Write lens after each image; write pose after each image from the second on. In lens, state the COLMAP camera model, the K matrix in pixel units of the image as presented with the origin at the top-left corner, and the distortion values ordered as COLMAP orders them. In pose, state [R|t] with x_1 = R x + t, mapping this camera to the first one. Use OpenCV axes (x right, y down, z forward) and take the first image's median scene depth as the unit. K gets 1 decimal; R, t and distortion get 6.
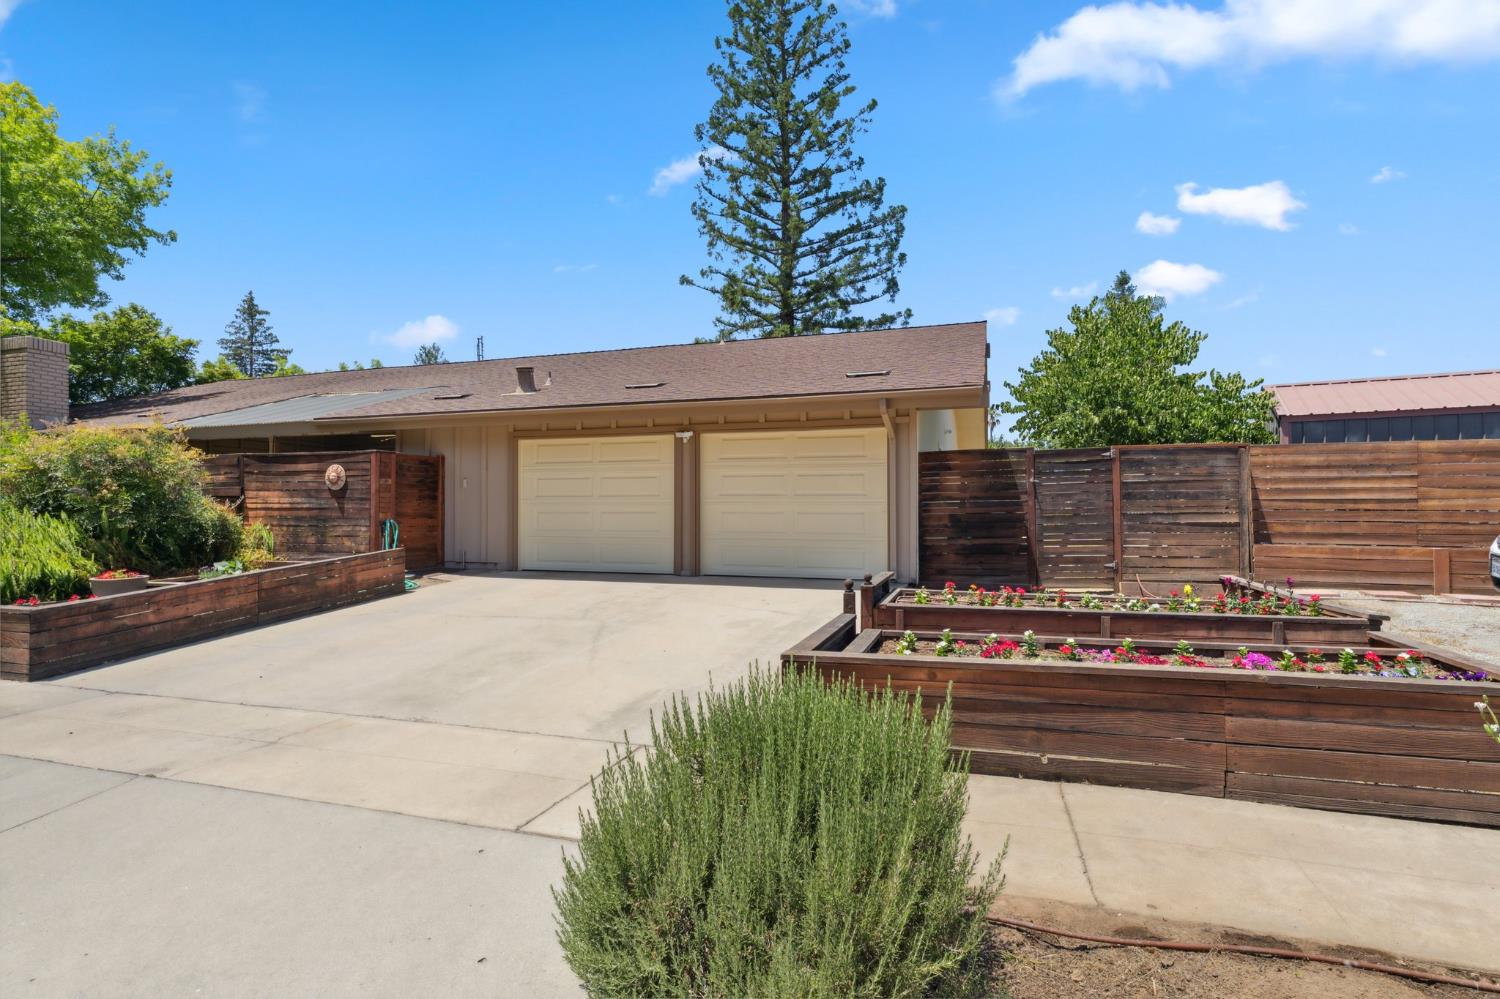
lens RADIAL K [[739.3, 0, 748.9], [0, 739.3, 557.1], [0, 0, 1]] dist [0.001722, -0.006848]
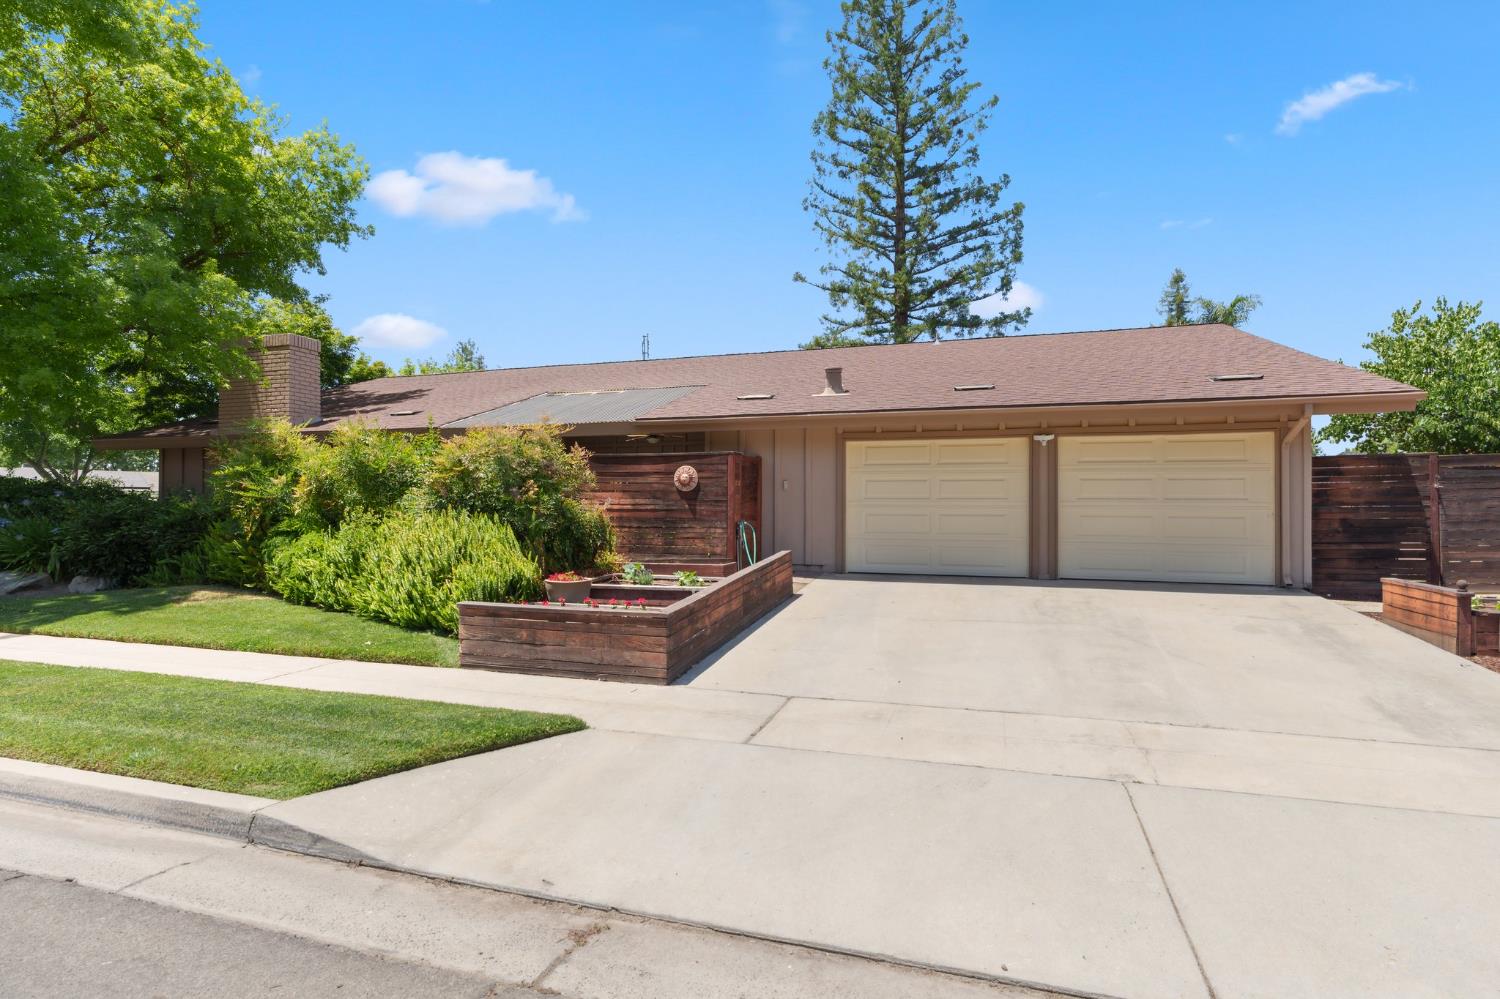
lens RADIAL K [[739.3, 0, 772.0], [0, 739.3, 566.7], [0, 0, 1]] dist [0.001722, -0.006848]
pose [[0.999987, 0.003919, 0.003296, -0.397940], [-0.003974, 0.999850, 0.016854, -0.005273], [-0.003229, -0.016867, 0.999853, -0.004625]]
